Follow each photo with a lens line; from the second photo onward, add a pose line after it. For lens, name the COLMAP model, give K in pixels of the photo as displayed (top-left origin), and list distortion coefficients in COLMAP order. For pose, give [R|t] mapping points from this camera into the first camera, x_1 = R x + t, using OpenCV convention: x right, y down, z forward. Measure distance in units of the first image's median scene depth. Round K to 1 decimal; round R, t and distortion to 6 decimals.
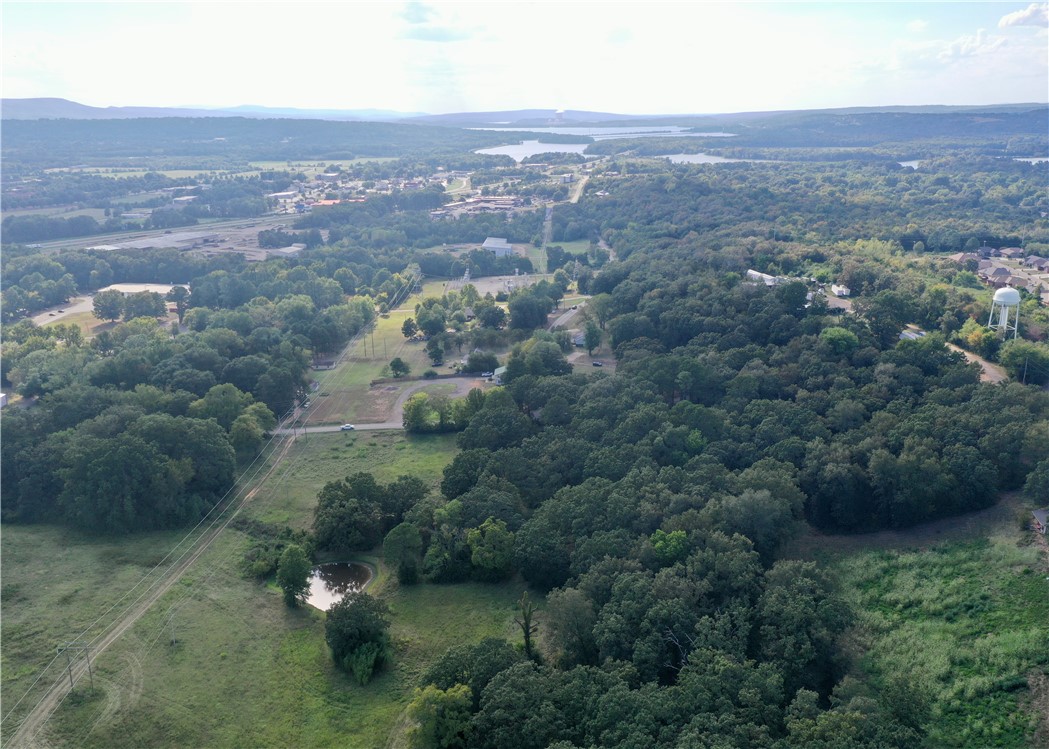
lens RADIAL K [[901.2, 0, 526.9], [0, 901.2, 374.9], [0, 0, 1]] dist [0.014482, 0.009998]
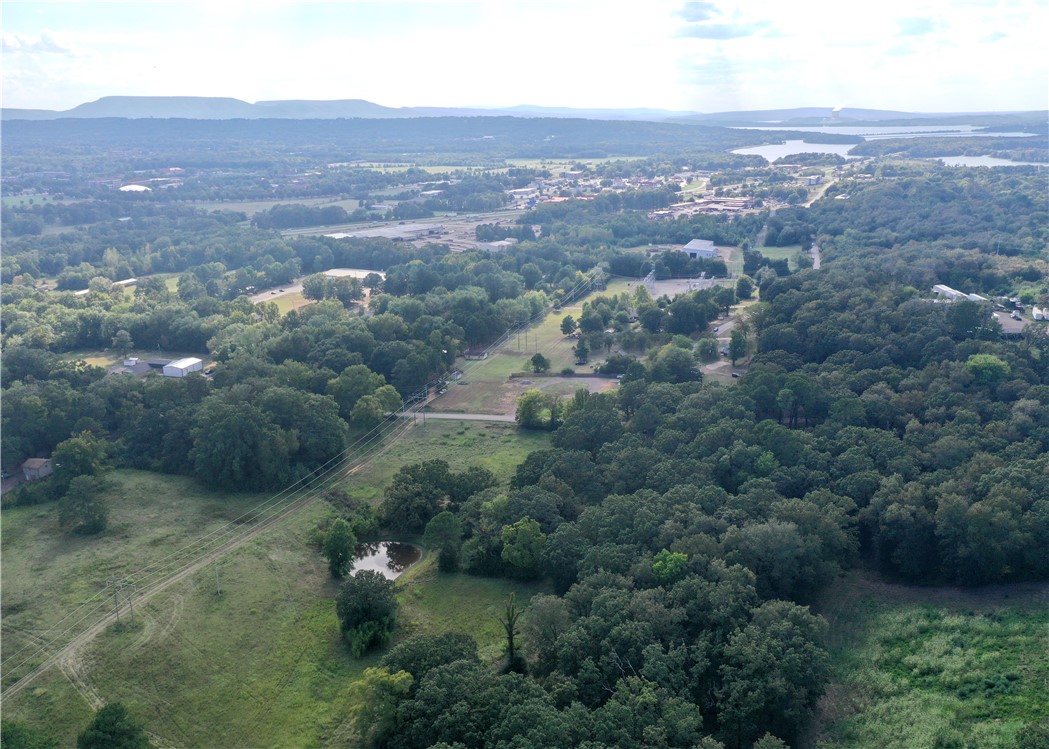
lens RADIAL K [[901.2, 0, 525.7], [0, 901.2, 374.2], [0, 0, 1]] dist [0.014482, 0.009998]
pose [[0.958020, 0.079737, -0.275389, 0.170322], [-0.079622, 0.996757, 0.011618, -0.008482], [0.275423, 0.010797, 0.961263, 0.027454]]
